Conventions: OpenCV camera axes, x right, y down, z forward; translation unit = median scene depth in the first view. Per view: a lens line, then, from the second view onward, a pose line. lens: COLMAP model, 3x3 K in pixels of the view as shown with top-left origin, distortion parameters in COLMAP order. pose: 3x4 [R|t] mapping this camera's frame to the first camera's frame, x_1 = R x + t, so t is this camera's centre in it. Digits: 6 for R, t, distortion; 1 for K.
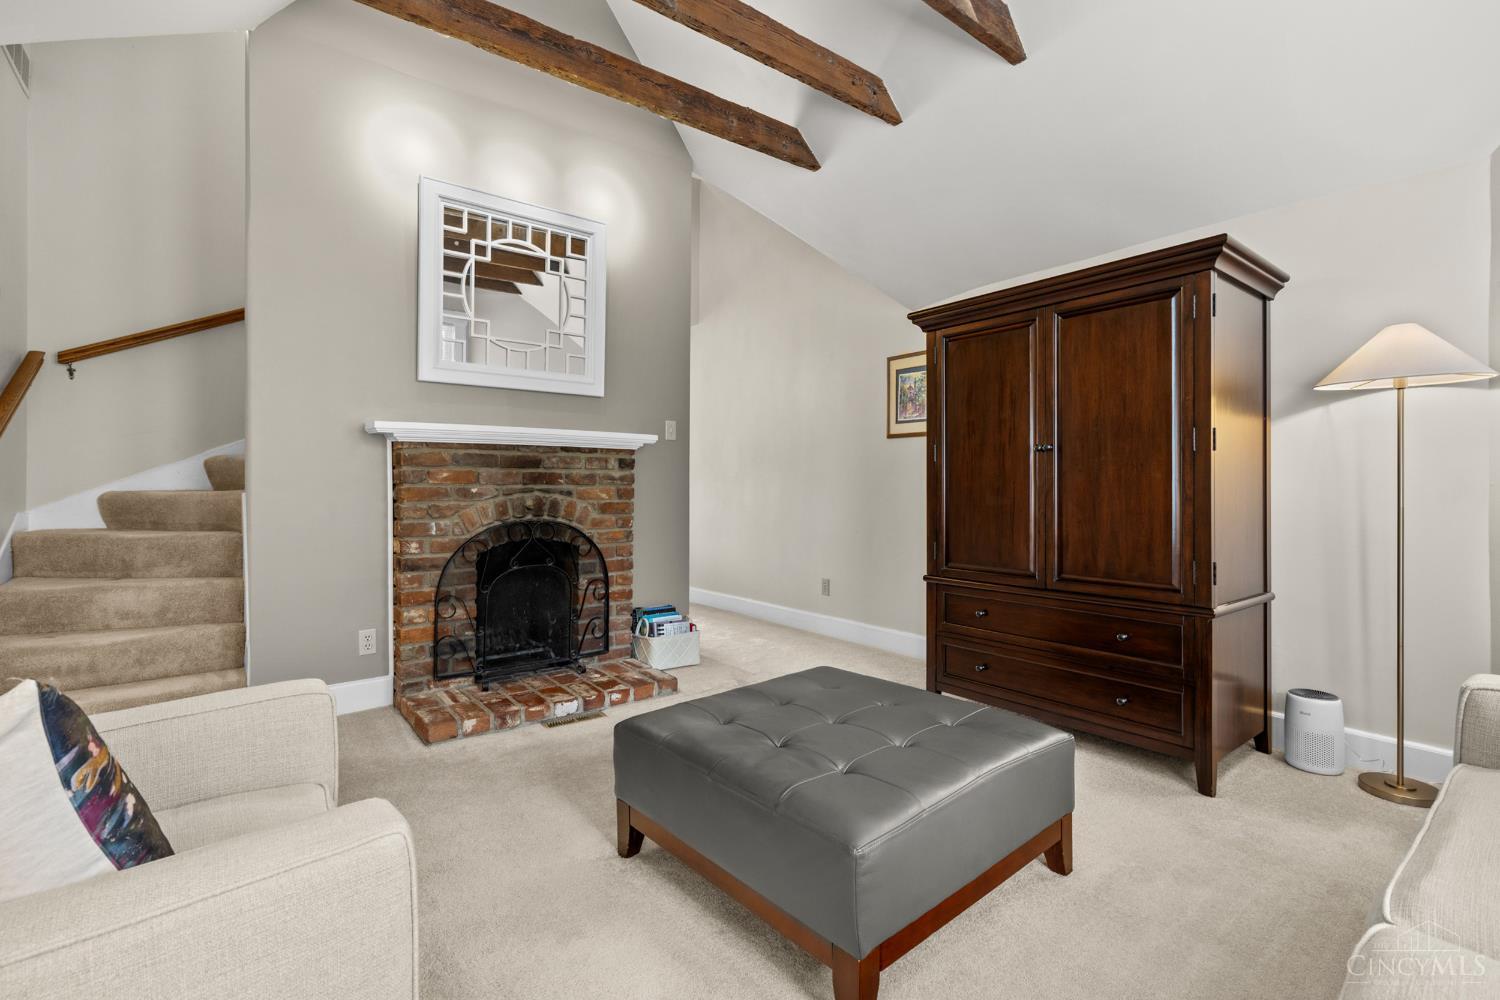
lens RADIAL K [[673.3, 0, 741.4], [0, 673.3, 488.1], [0, 0, 1]] dist [0.004120, 0.000080]
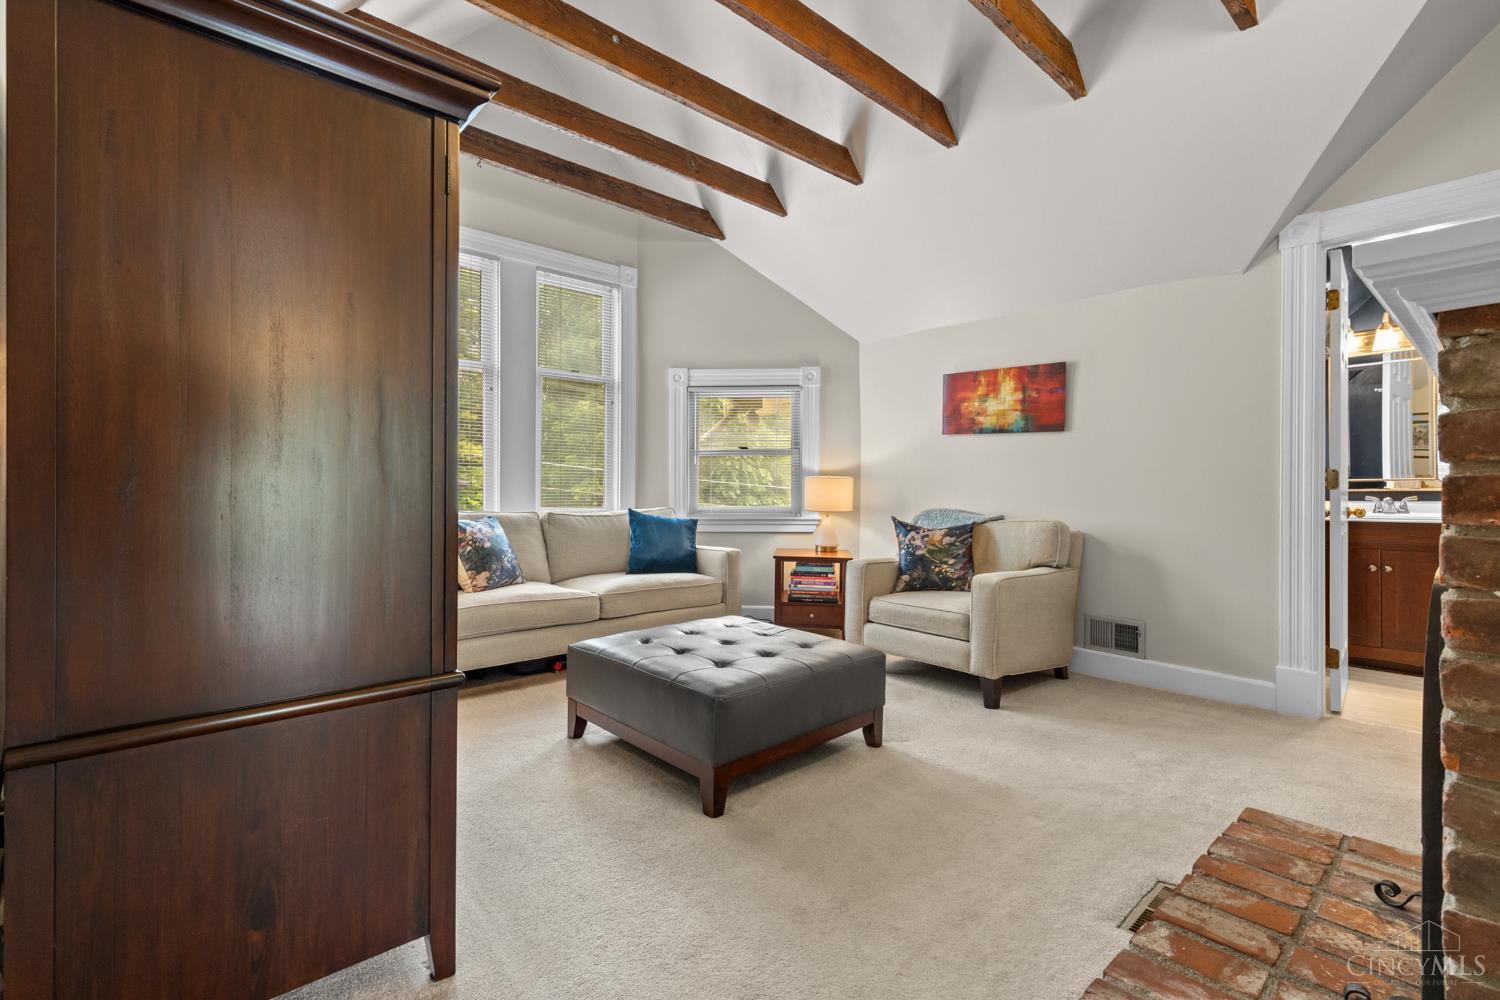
lens RADIAL K [[673.3, 0, 741.4], [0, 673.3, 488.1], [0, 0, 1]] dist [0.004120, 0.000080]
pose [[-0.998174, -0.006181, -0.060086, 0.103123], [-0.006674, 0.999946, 0.008012, 0.003100], [0.060033, 0.008398, -0.998161, 1.312580]]
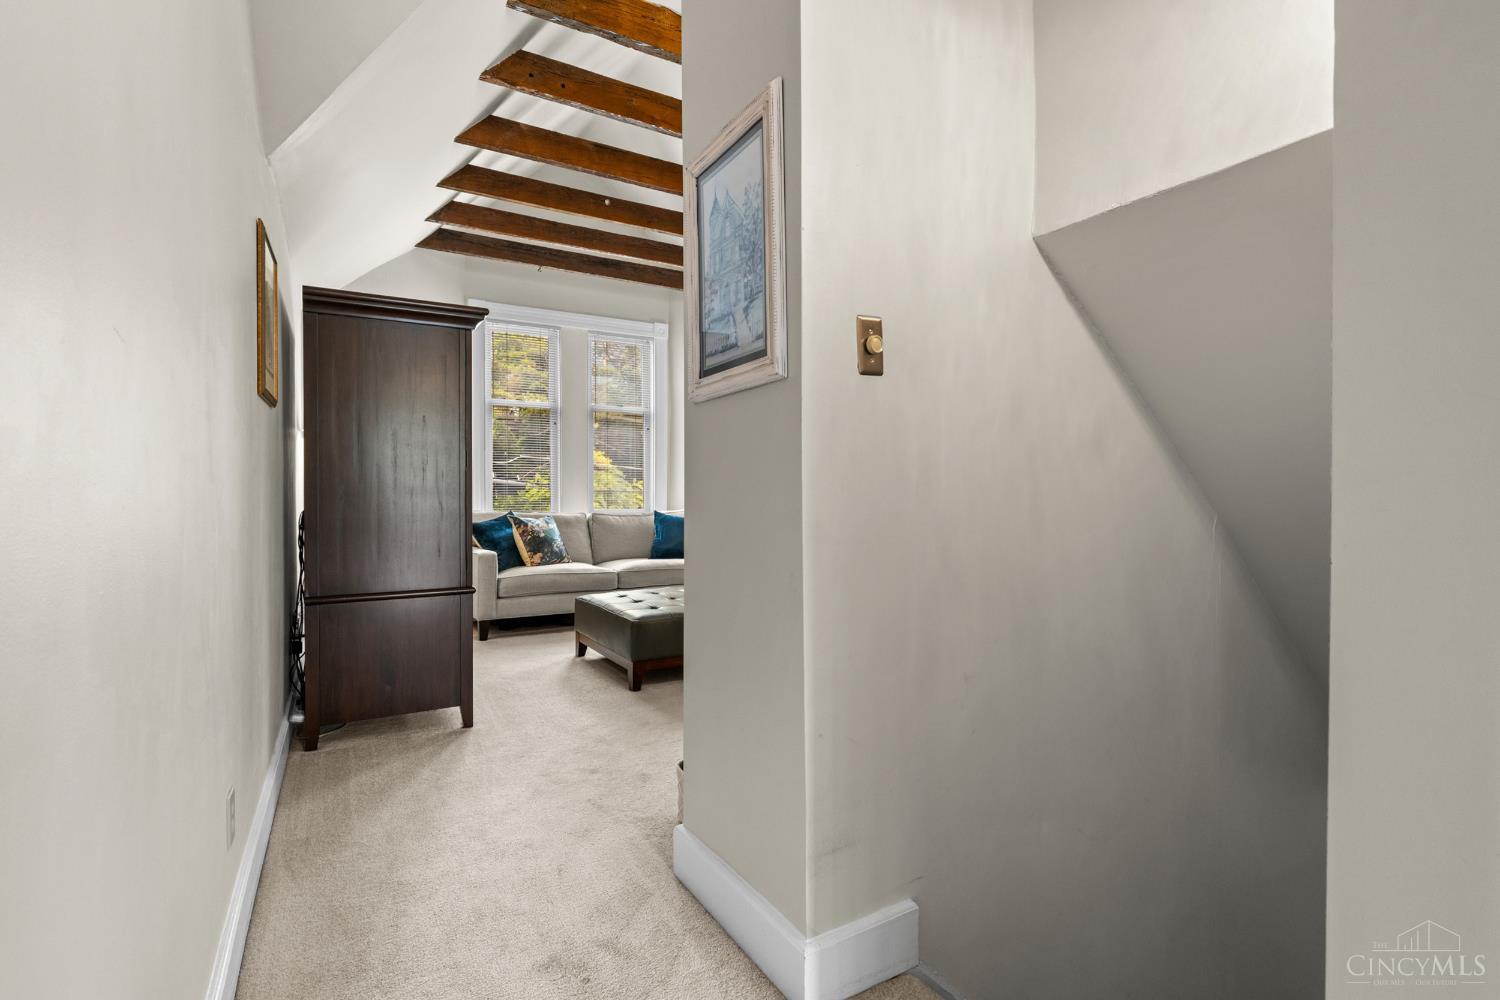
lens RADIAL K [[702.5, 0, 744.8], [0, 702.5, 490.7], [0, 0, 1]] dist [-0.000081, 0.000094]
pose [[-0.991689, -0.002668, 0.128631, -0.212641], [-0.001131, 0.999927, 0.012025, -0.017169], [-0.128654, 0.011779, -0.991620, 1.746576]]
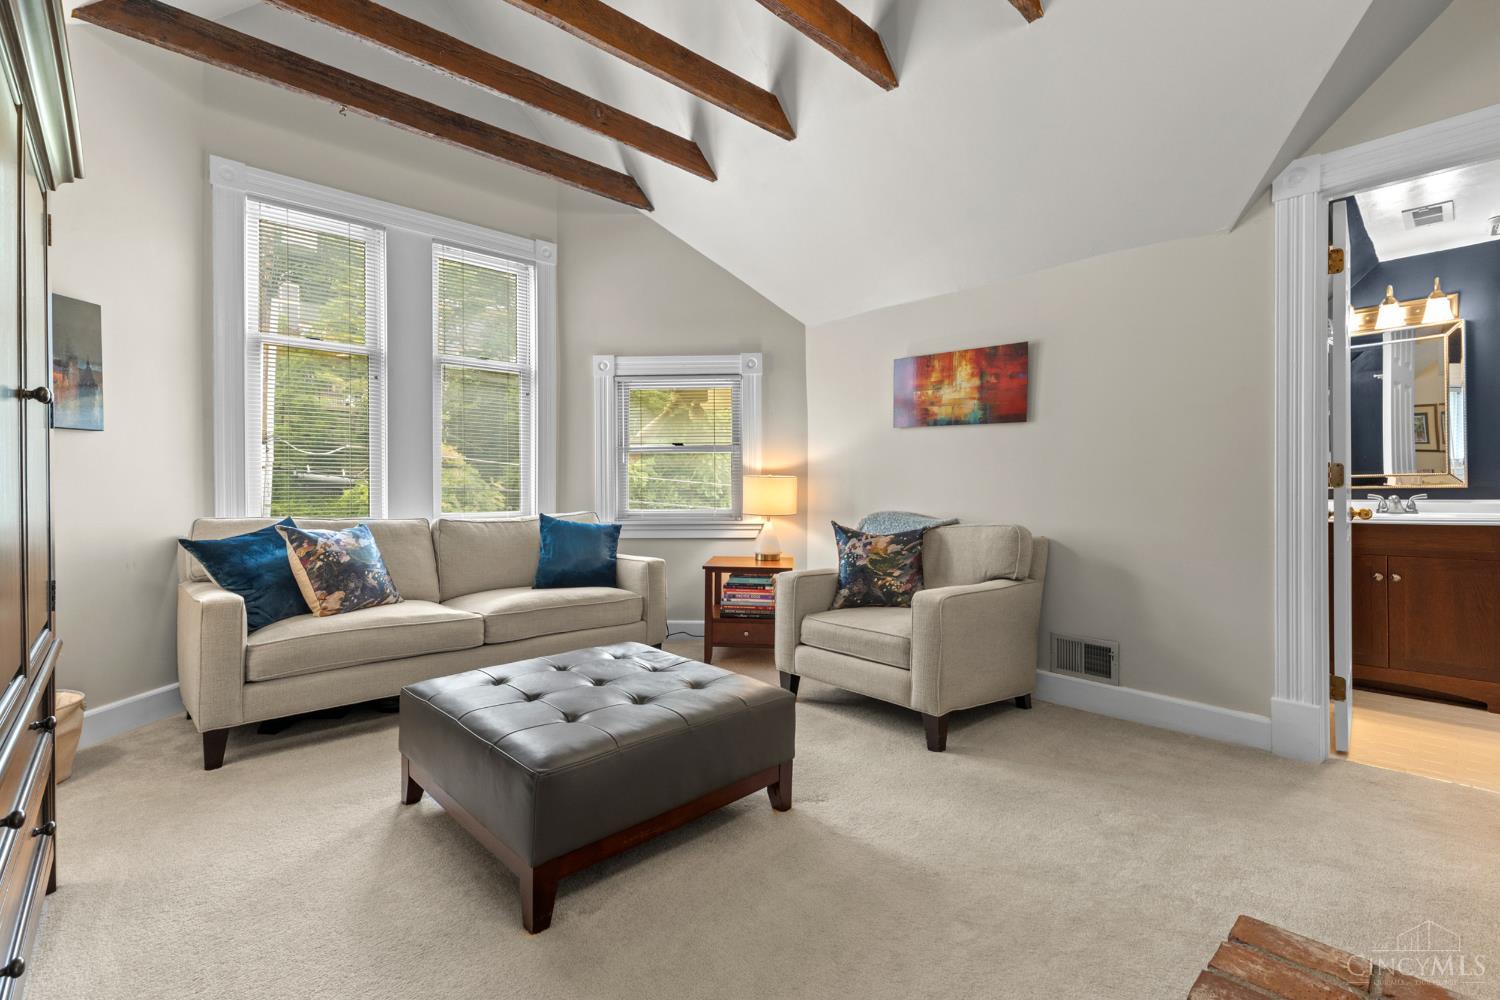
lens RADIAL K [[673.3, 0, 741.4], [0, 673.3, 488.1], [0, 0, 1]] dist [0.004120, 0.000080]
pose [[-0.997315, 0.000135, -0.073237, -0.013917], [-0.000479, 0.999965, 0.008367, 0.001819], [0.073236, 0.008380, -0.997279, 1.170763]]
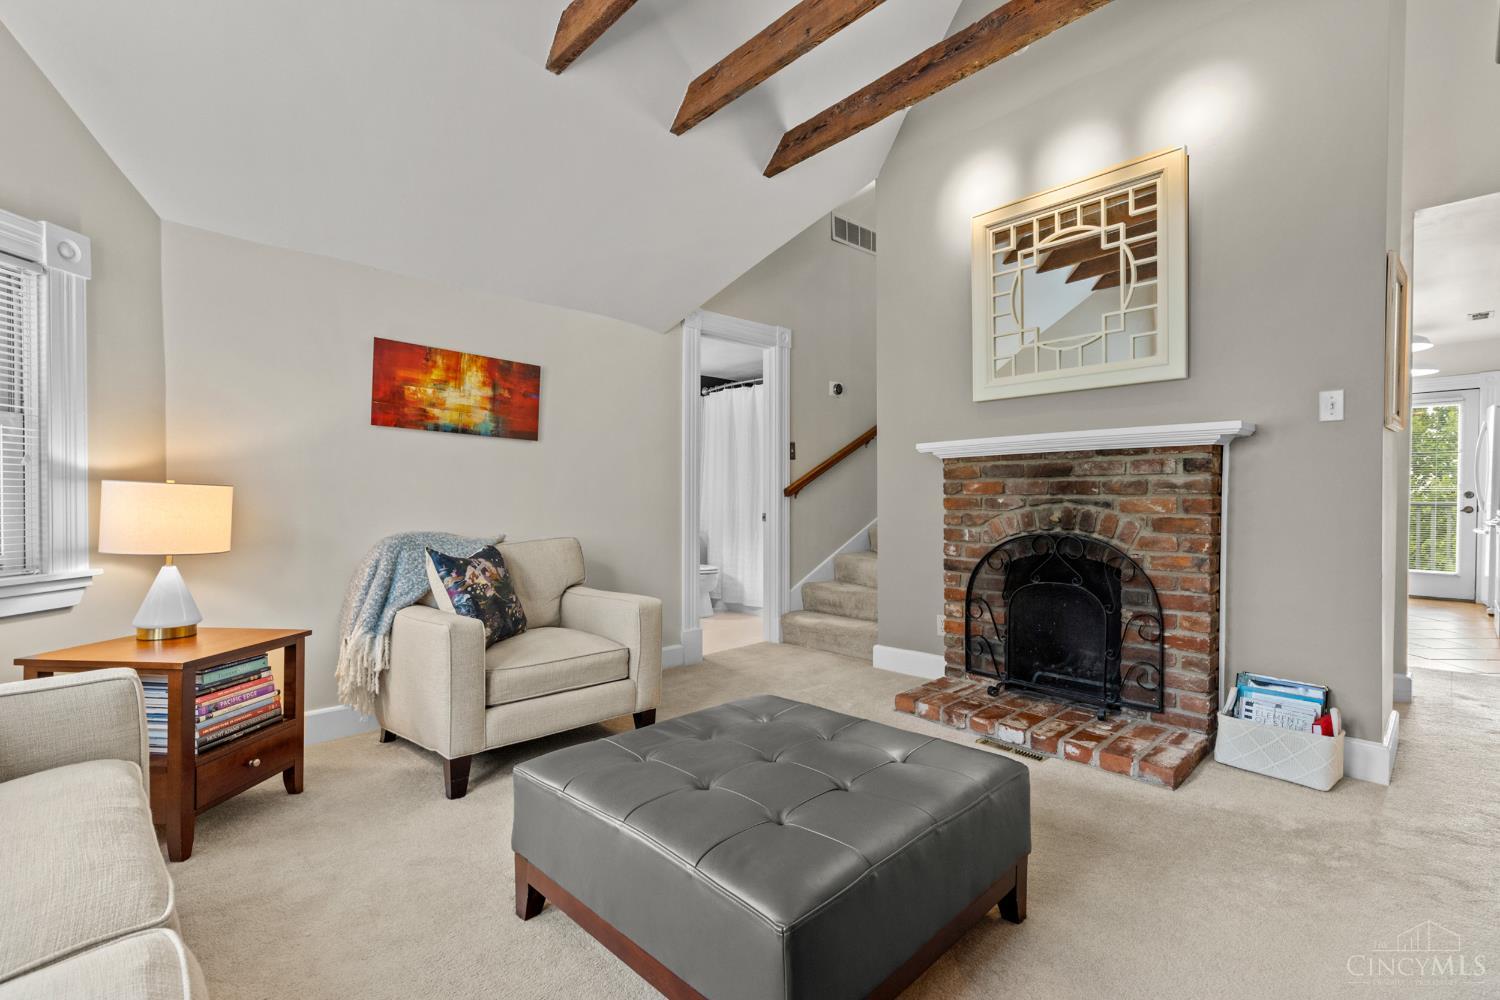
lens RADIAL K [[670.4, 0, 740.9], [0, 670.4, 509.9], [0, 0, 1]] dist [0.003568, 0.000147]
pose [[0.084432, 0.015213, -0.996313, 0.544438], [-0.004842, 0.999878, 0.014857, 0.003977], [0.996417, 0.003570, 0.084495, 0.478165]]
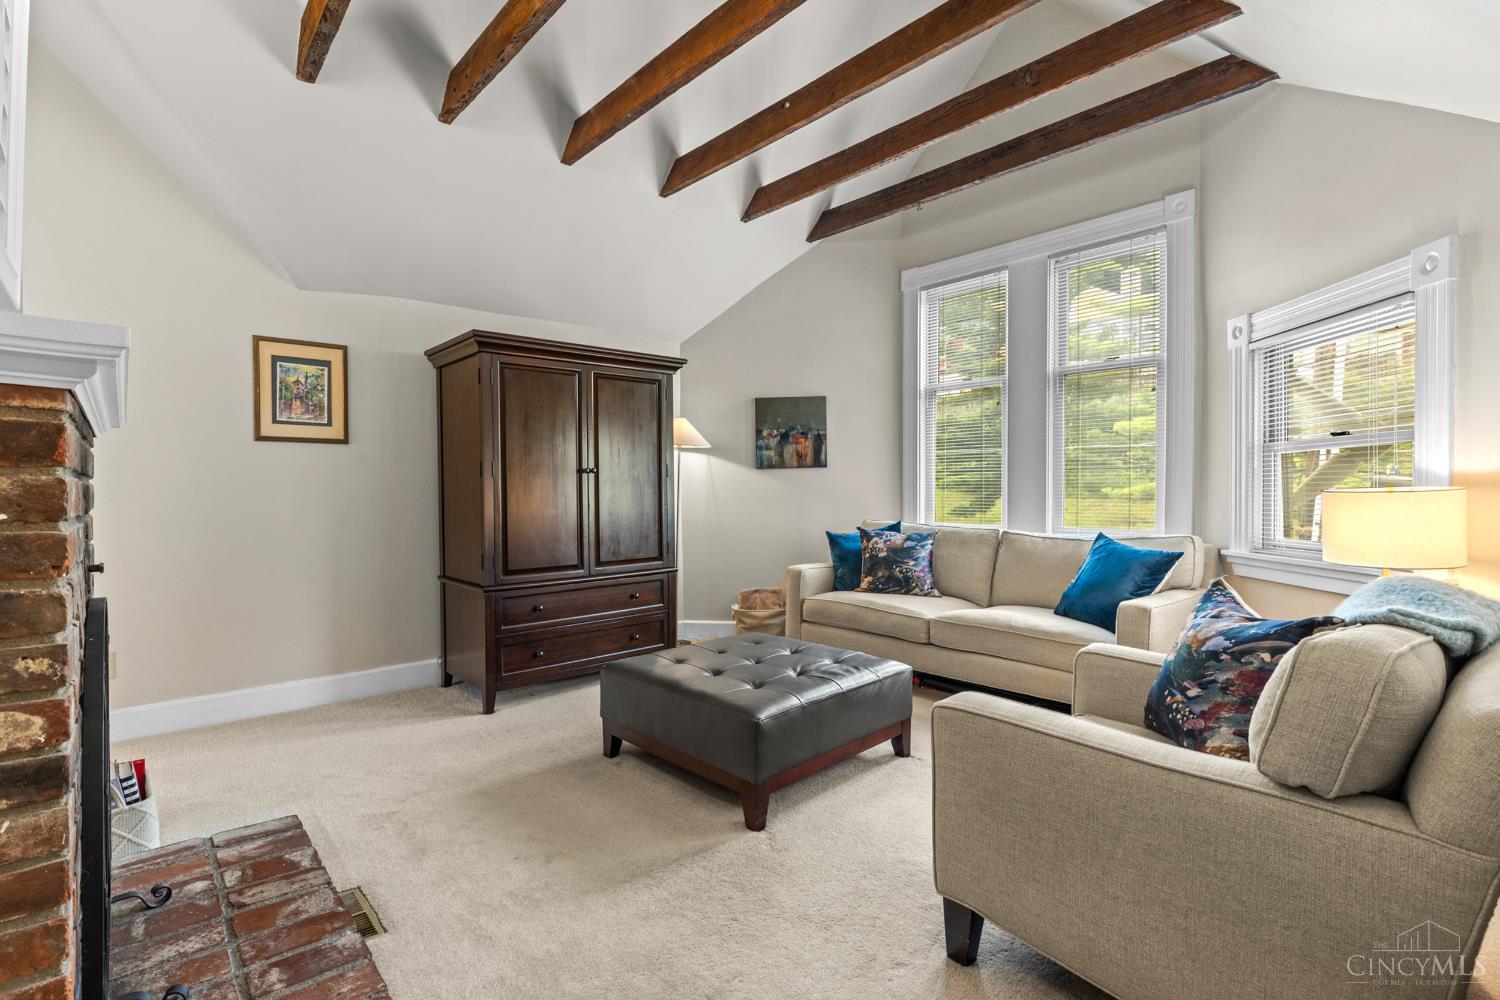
lens RADIAL K [[701.4, 0, 734.9], [0, 701.4, 498.6], [0, 0, 1]] dist [-0.001434, 0.000126]
pose [[-0.058706, -0.013923, 0.998178, -0.746968], [0.011021, 0.999833, 0.014595, -0.016062], [-0.998215, 0.011858, -0.058542, 0.610155]]
